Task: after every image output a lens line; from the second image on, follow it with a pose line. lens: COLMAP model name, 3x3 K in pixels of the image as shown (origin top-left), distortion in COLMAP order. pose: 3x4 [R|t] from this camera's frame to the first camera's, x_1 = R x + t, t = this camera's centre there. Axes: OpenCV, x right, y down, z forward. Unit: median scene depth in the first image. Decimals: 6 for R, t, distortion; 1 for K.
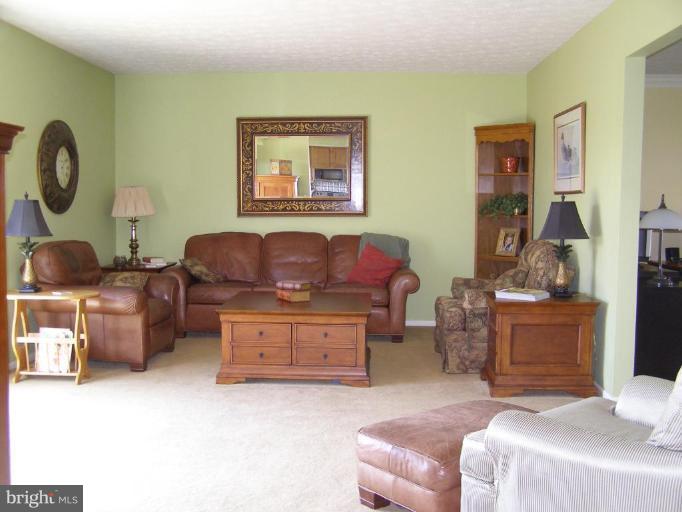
lens RADIAL K [[766.5, 0, 331.4], [0, 766.5, 266.7], [0, 0, 1]] dist [-0.177642, 0.344677]
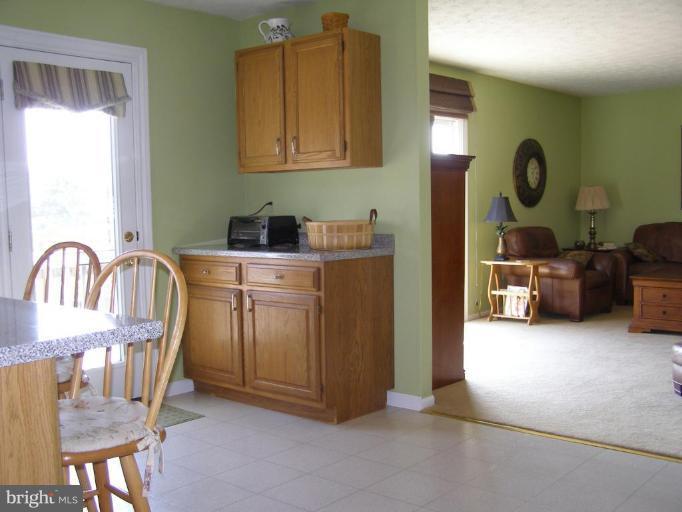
lens RADIAL K [[766.5, 0, 331.4], [0, 766.5, 266.7], [0, 0, 1]] dist [-0.177642, 0.344677]
pose [[0.785051, 0.030674, -0.618671, 0.240840], [-0.029937, 0.999485, 0.011567, 0.037308], [0.618707, 0.009441, 0.785565, -0.344983]]
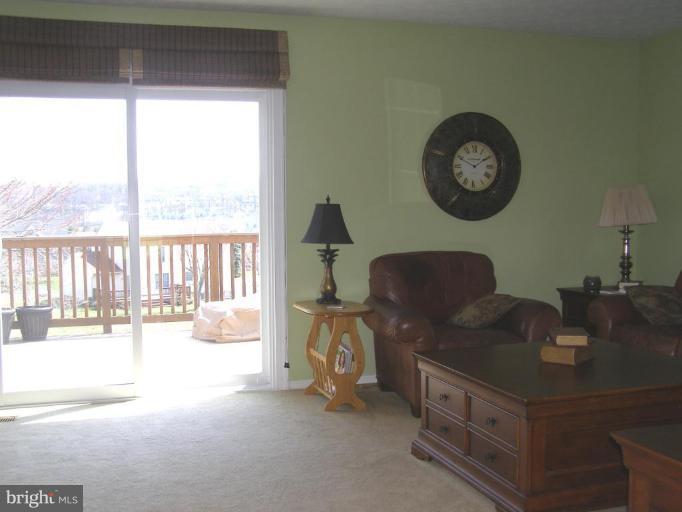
lens RADIAL K [[766.5, 0, 331.4], [0, 766.5, 266.7], [0, 0, 1]] dist [-0.177642, 0.344677]
pose [[0.333948, 0.040002, -0.941742, 0.471867], [-0.066495, 0.997610, 0.018796, -0.027704], [0.940243, 0.056344, 0.335810, 0.652593]]
